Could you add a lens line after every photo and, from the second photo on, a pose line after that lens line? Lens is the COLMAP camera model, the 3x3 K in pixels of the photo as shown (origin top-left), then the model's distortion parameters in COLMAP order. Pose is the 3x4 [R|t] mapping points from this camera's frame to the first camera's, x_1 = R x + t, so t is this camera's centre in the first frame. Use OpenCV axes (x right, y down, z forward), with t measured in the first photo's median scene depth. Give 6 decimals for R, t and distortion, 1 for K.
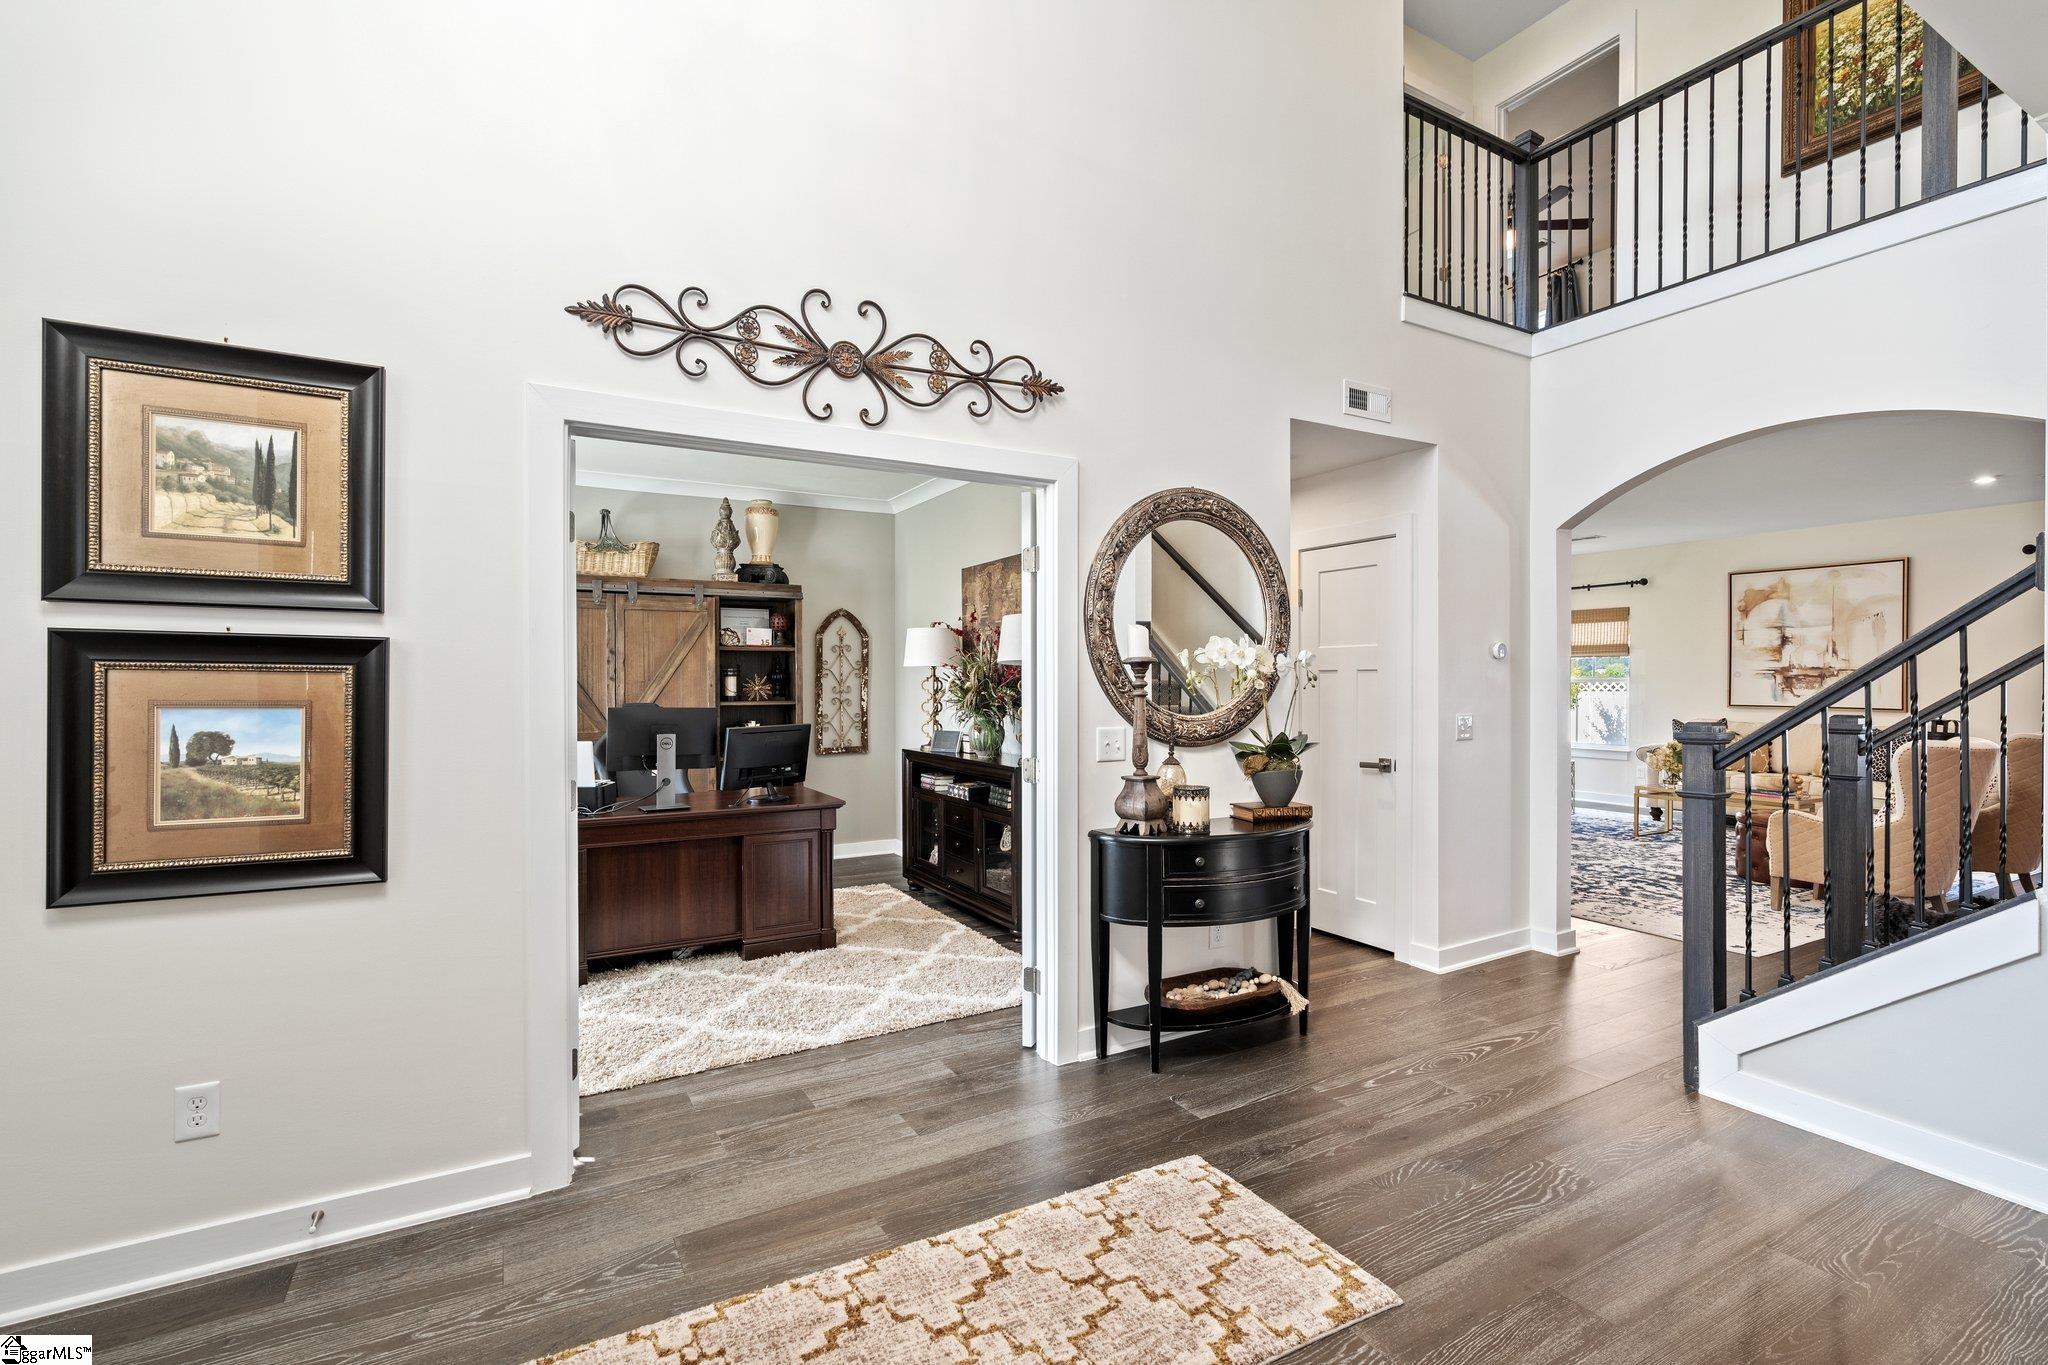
lens RADIAL K [[925.7, 0, 1026.6], [0, 925.7, 689.8], [0, 0, 1]] dist [-0.003547, 0.000984]
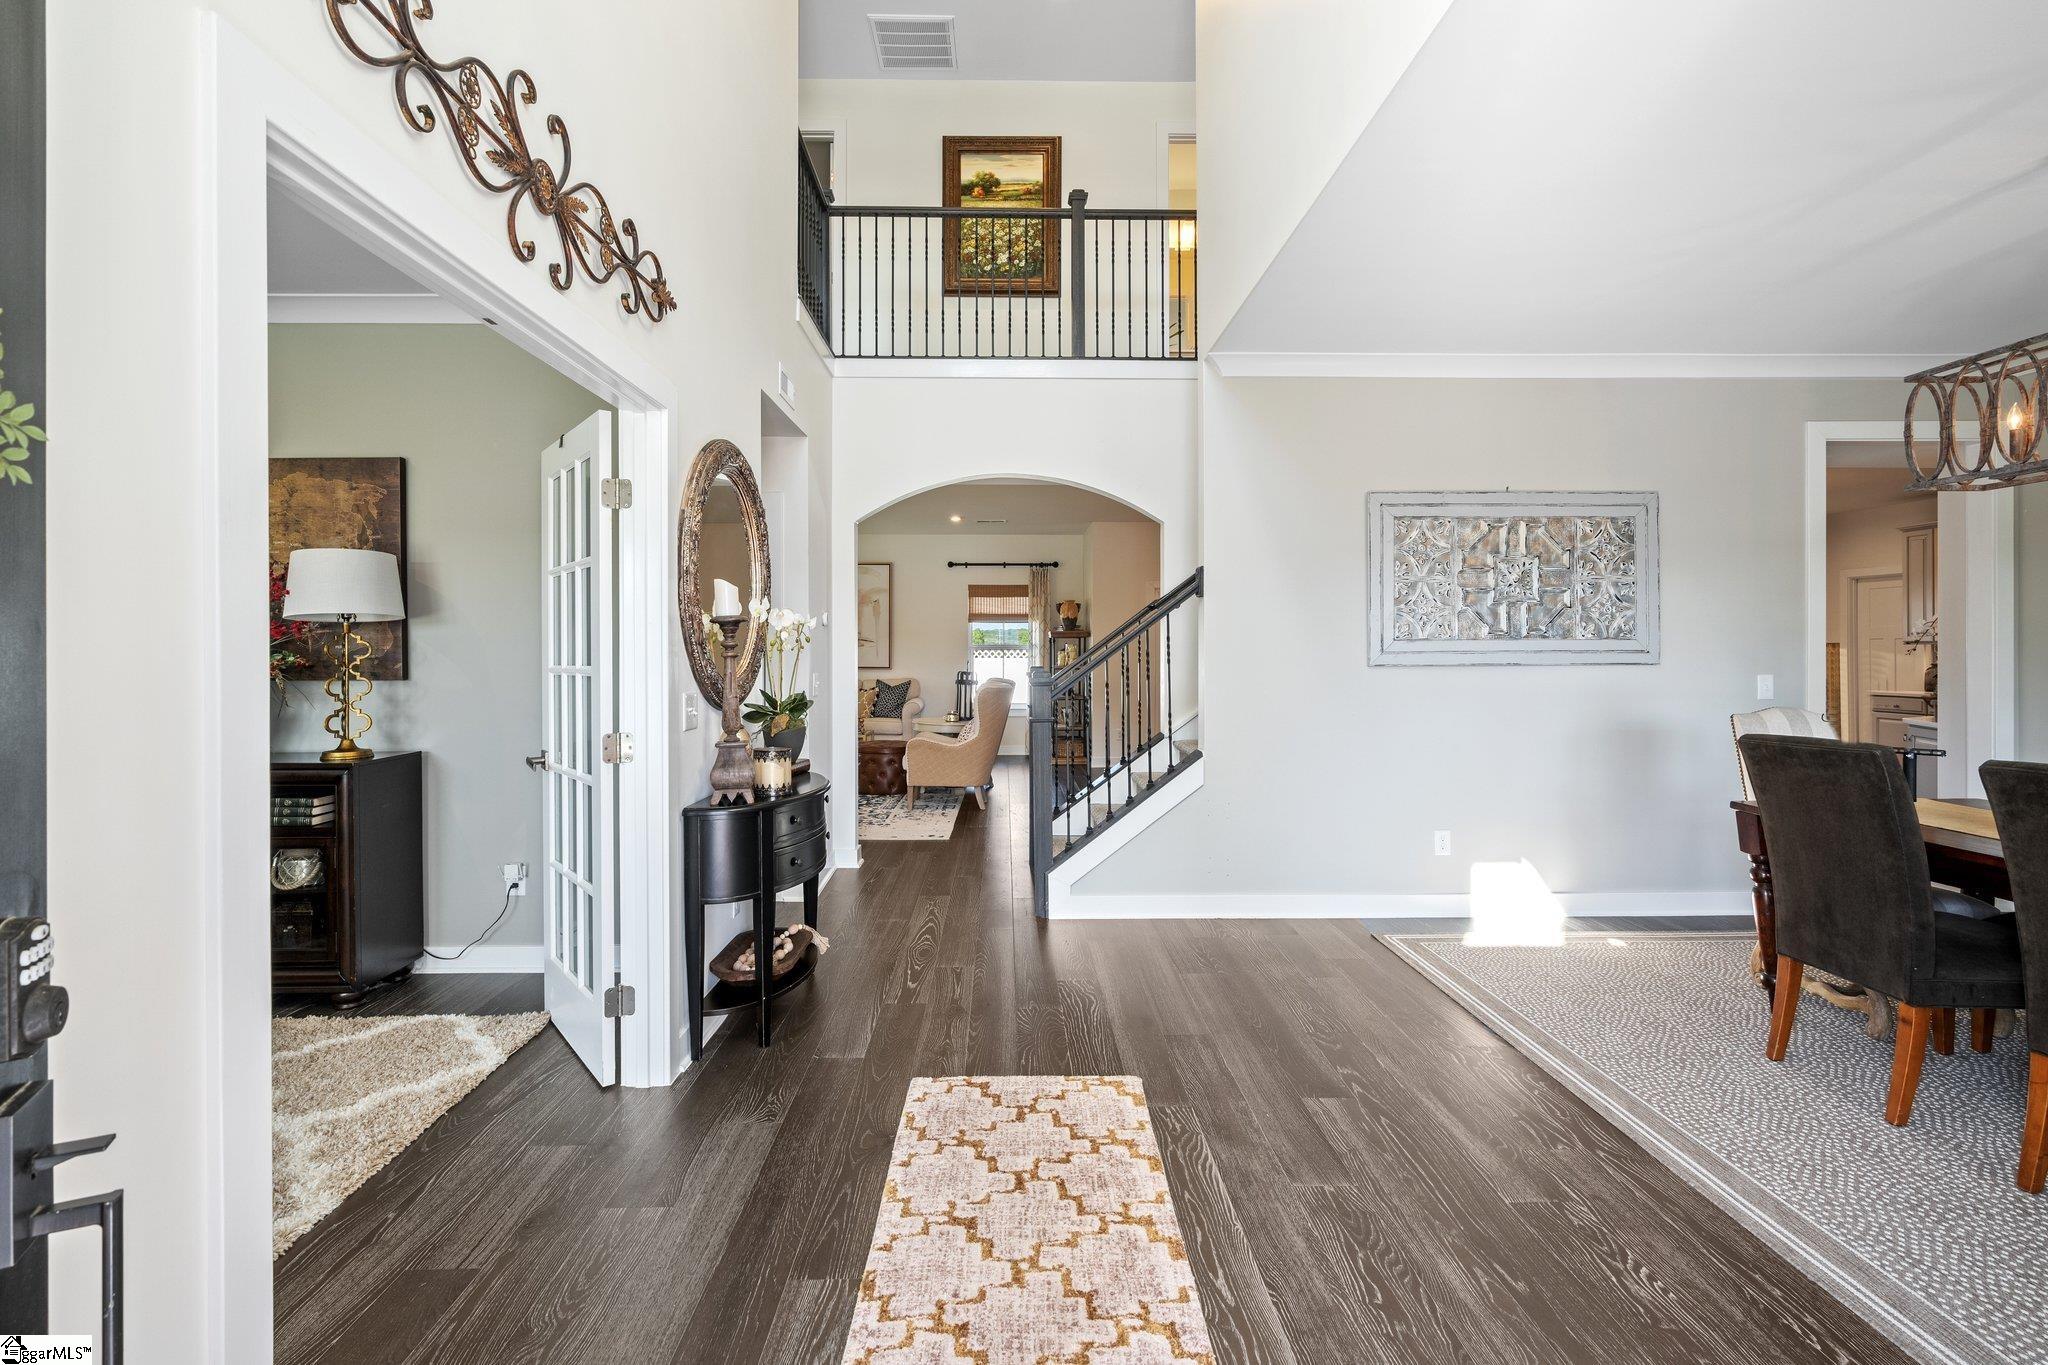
lens RADIAL K [[925.7, 0, 1025.8], [0, 925.7, 652.1], [0, 0, 1]] dist [-0.003547, 0.000984]
pose [[0.474925, -0.002020, 0.880024, -0.371755], [0.007592, 0.999970, -0.001802, 0.003309], [-0.879994, 0.007537, 0.474926, 0.191687]]
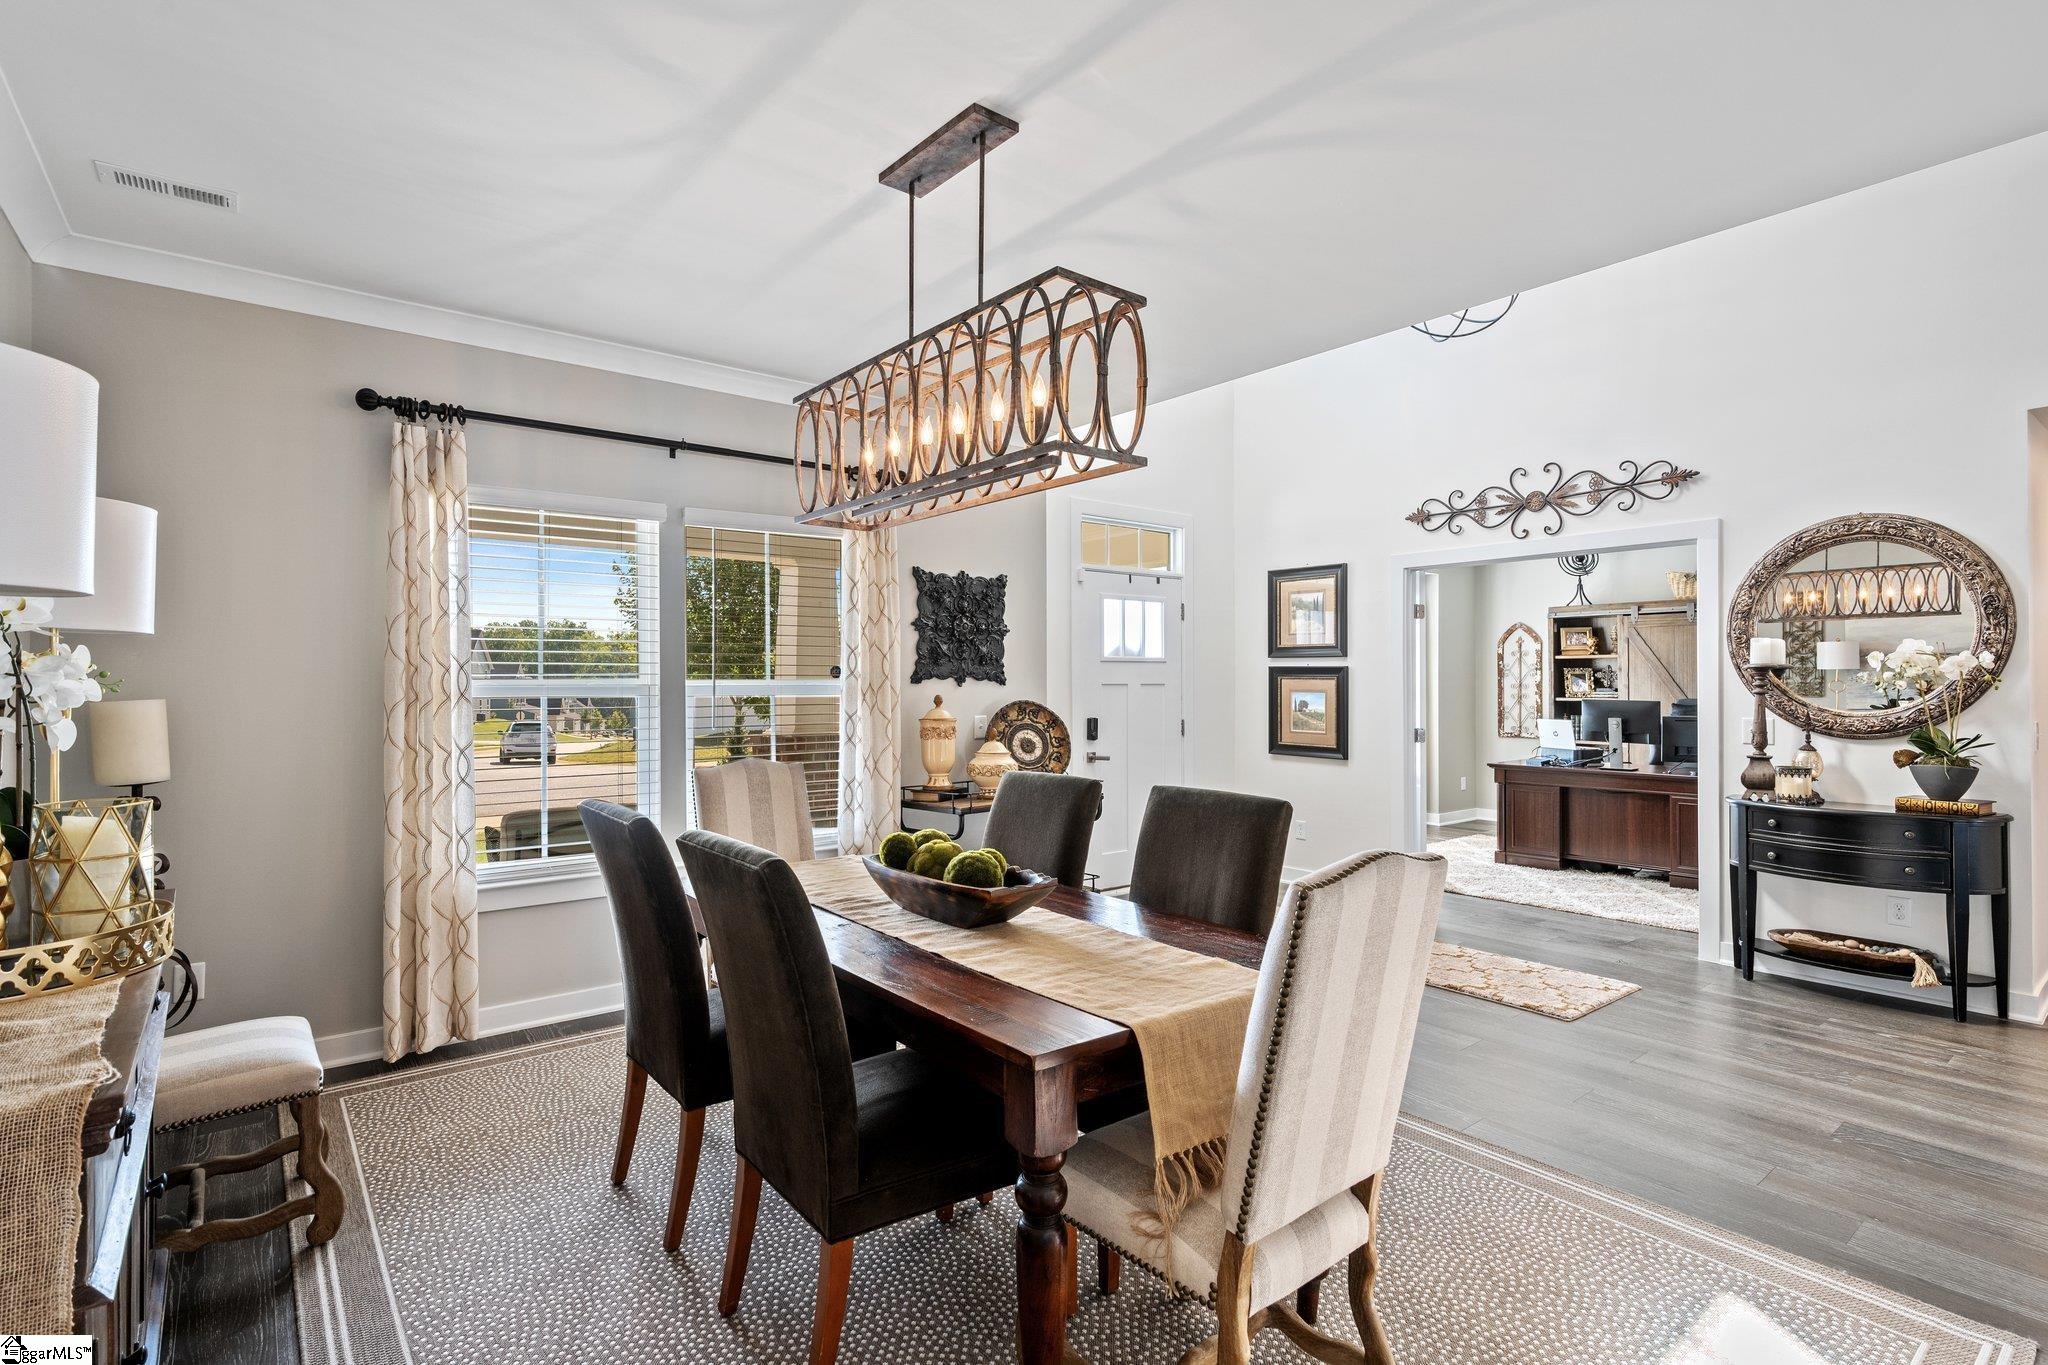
lens RADIAL K [[998.5, 0, 1020.3], [0, 998.5, 680.6], [0, 0, 1]] dist [-0.005910, 0.001965]
pose [[0.154227, -0.002807, -0.988031, 0.882670], [-0.005973, 0.999975, -0.003774, 0.000128], [0.988017, 0.006484, 0.154206, -0.154170]]
